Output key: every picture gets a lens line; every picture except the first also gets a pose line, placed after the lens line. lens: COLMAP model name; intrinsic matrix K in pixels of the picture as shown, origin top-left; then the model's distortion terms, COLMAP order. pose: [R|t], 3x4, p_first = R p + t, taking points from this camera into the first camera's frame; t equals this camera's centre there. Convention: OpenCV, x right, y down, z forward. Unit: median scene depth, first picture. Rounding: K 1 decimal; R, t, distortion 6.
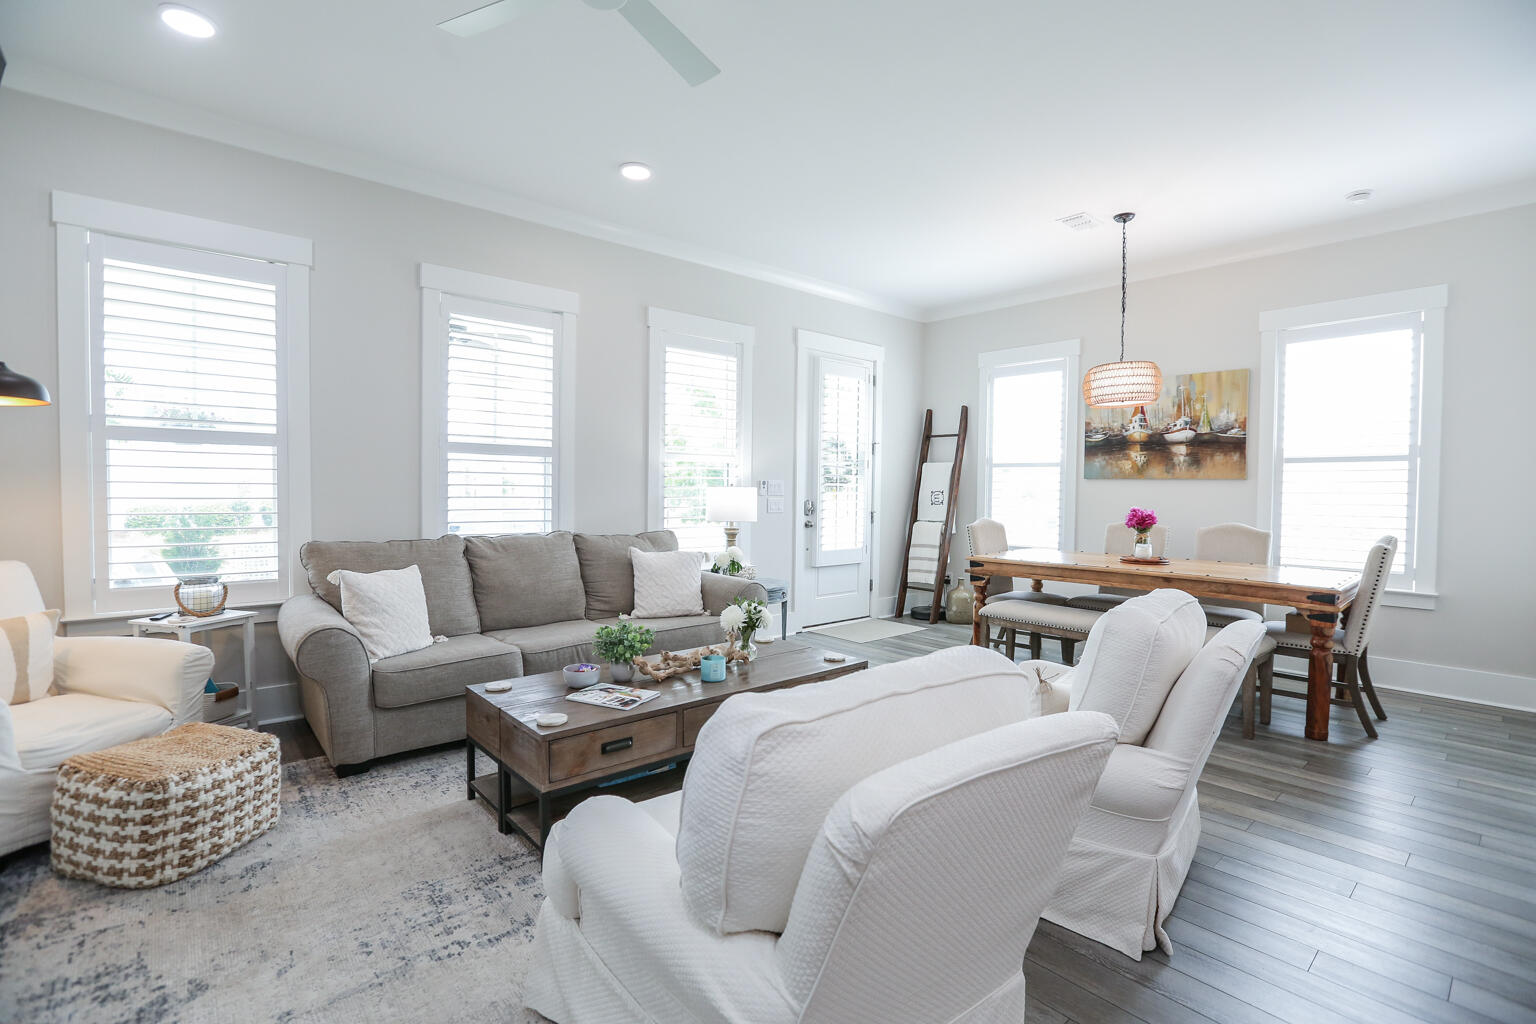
lens RADIAL K [[702.6, 0, 766.7], [0, 702.6, 511.3], [0, 0, 1]] dist [-0.048337, 0.015916]
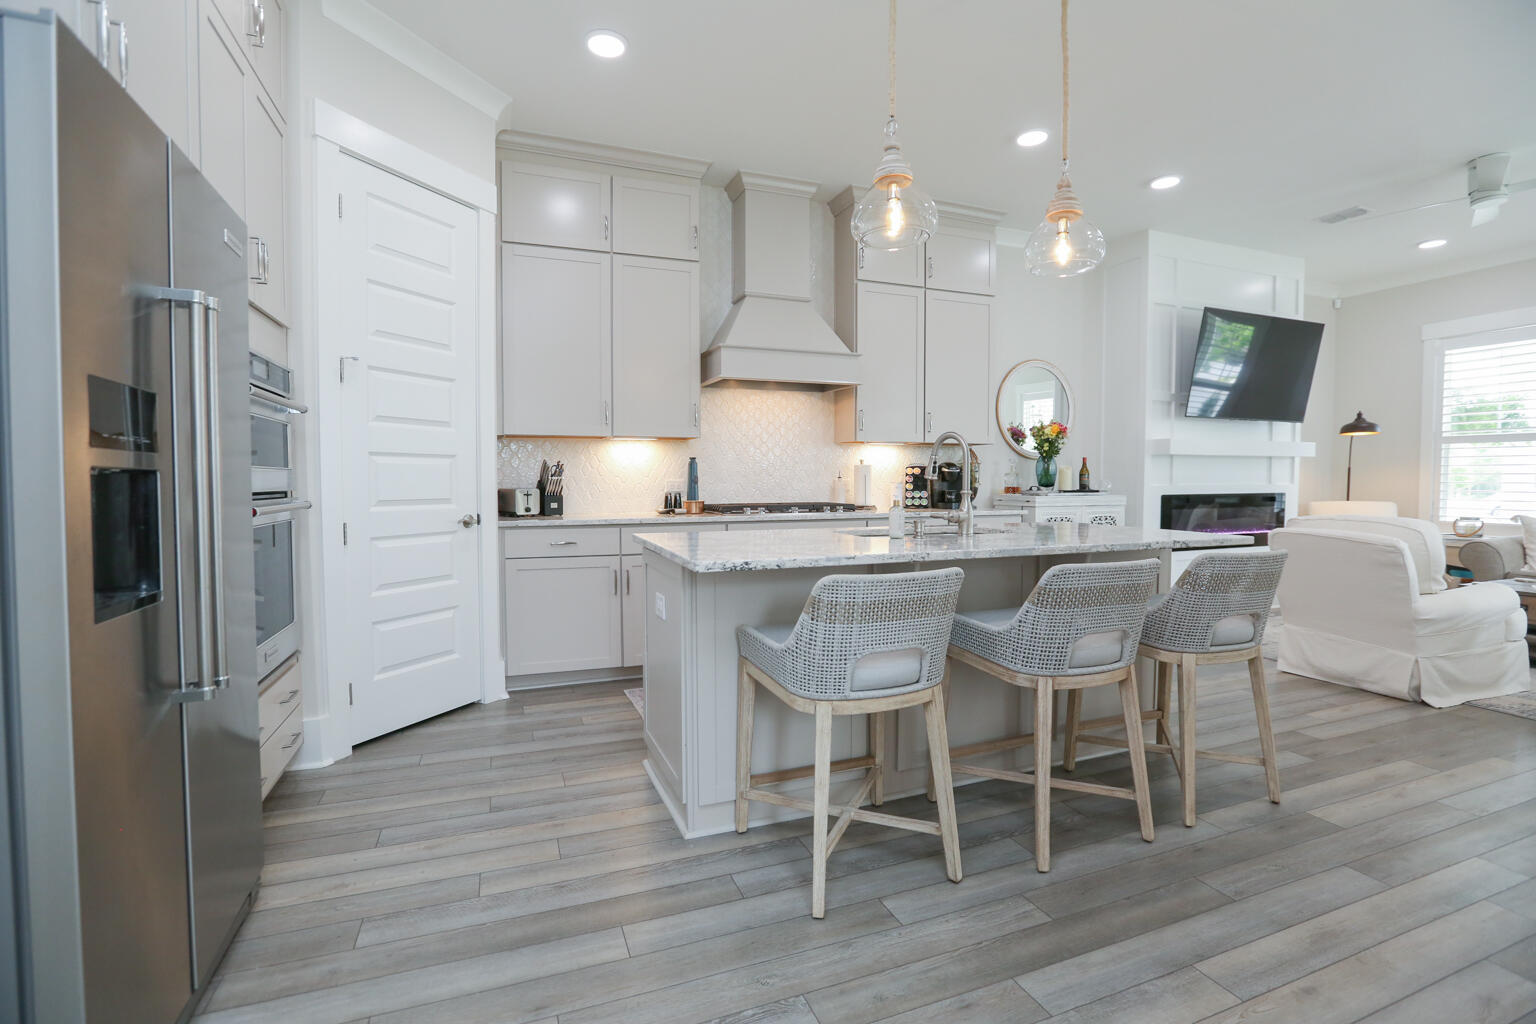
lens RADIAL K [[702.6, 0, 764.2], [0, 702.6, 506.6], [0, 0, 1]] dist [-0.048337, 0.015916]
pose [[-0.342463, 0.030886, -0.939024, 0.963130], [-0.029845, 0.998598, 0.043730, 0.030233], [0.939057, 0.043001, -0.341061, -0.097009]]
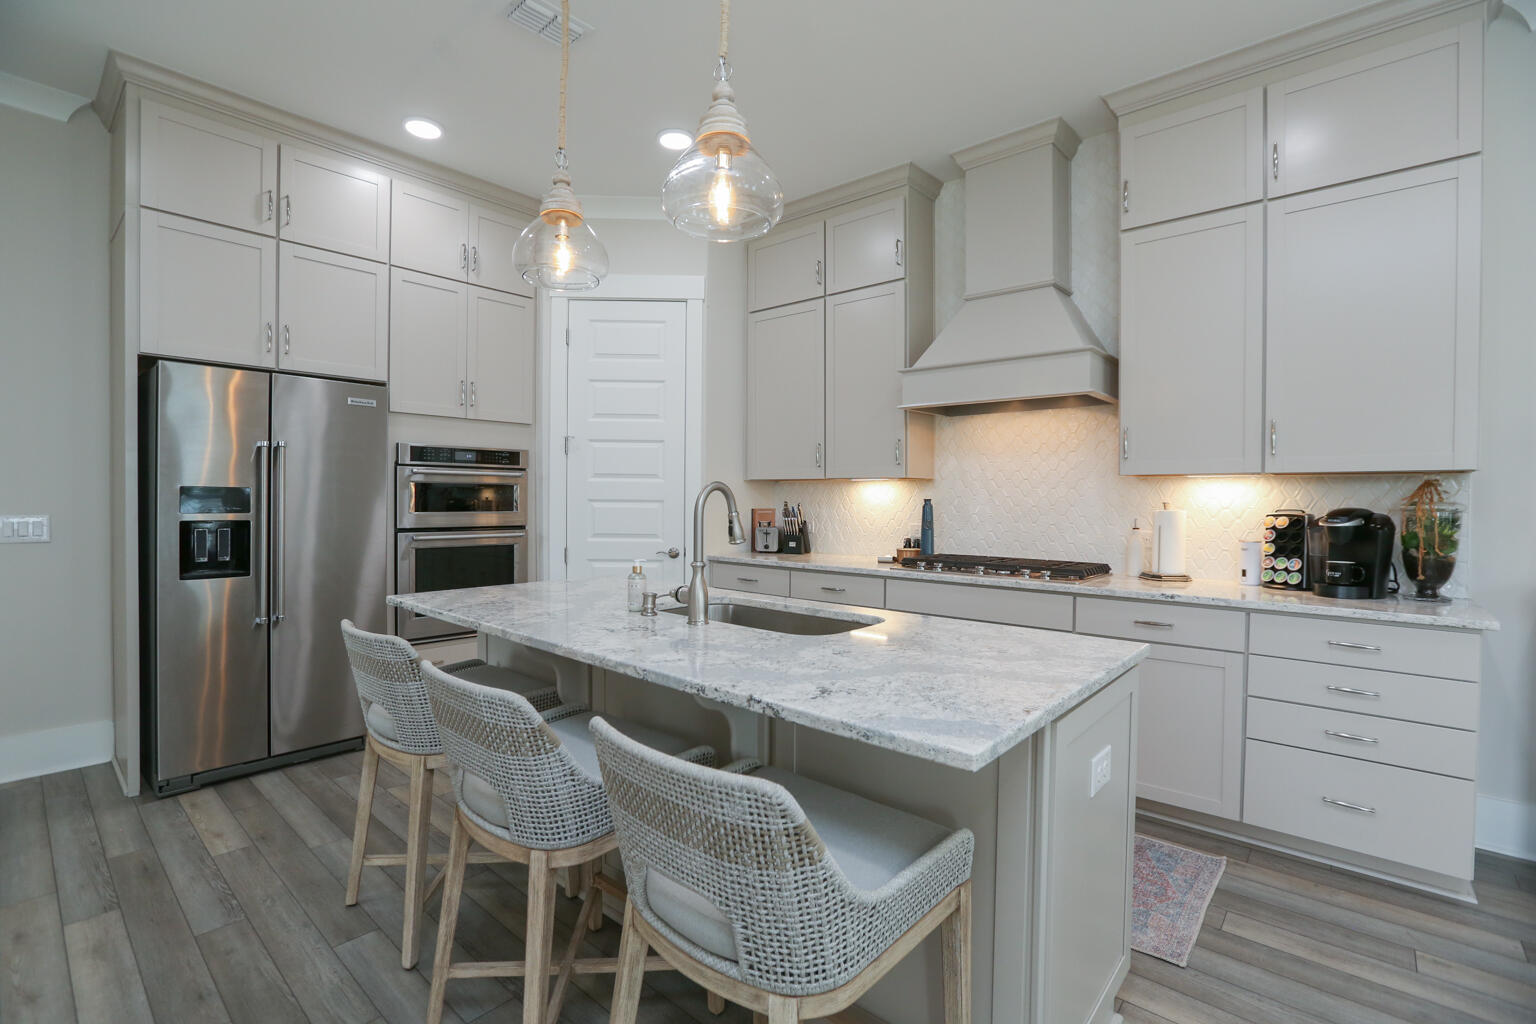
lens RADIAL K [[702.6, 0, 762.7], [0, 702.6, 507.6], [0, 0, 1]] dist [-0.048337, 0.015916]
pose [[-0.991136, -0.013564, -0.132159, 0.420591], [-0.019240, 0.998942, 0.041766, -0.010886], [0.131453, 0.043938, -0.990348, 0.264628]]
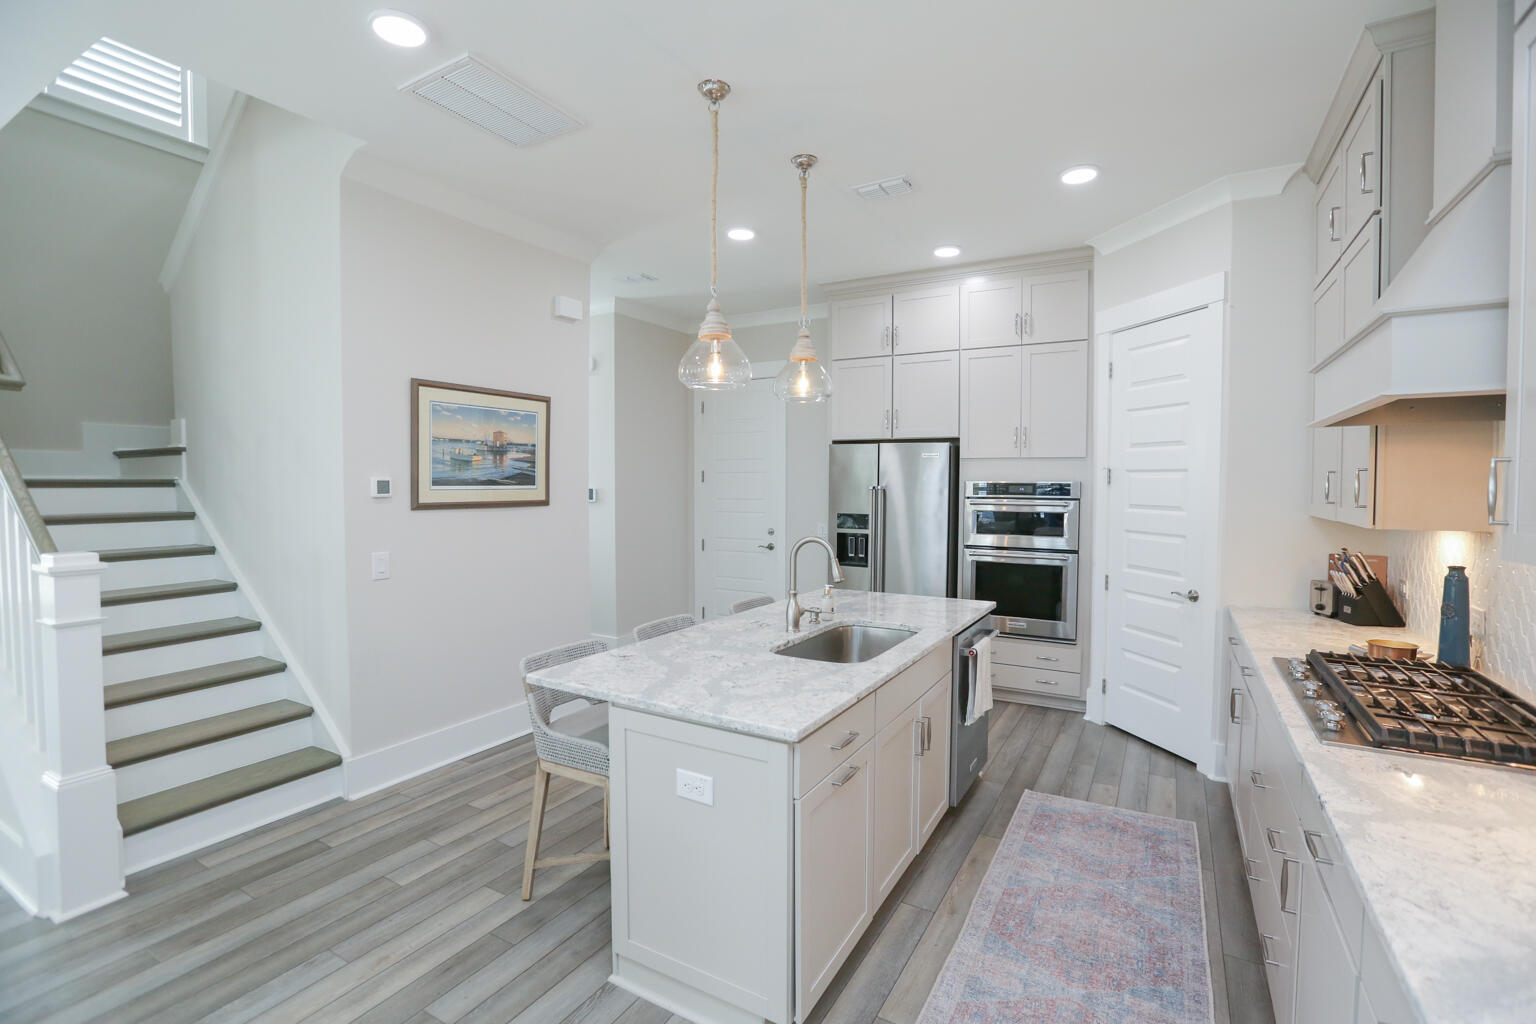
lens RADIAL K [[702.6, 0, 765.6], [0, 702.6, 511.8], [0, 0, 1]] dist [-0.048337, 0.015916]
pose [[-0.322601, -0.049129, 0.945259, -0.145199], [0.023397, 0.997933, 0.059852, -0.064506], [-0.946246, 0.041425, -0.320785, 0.072884]]
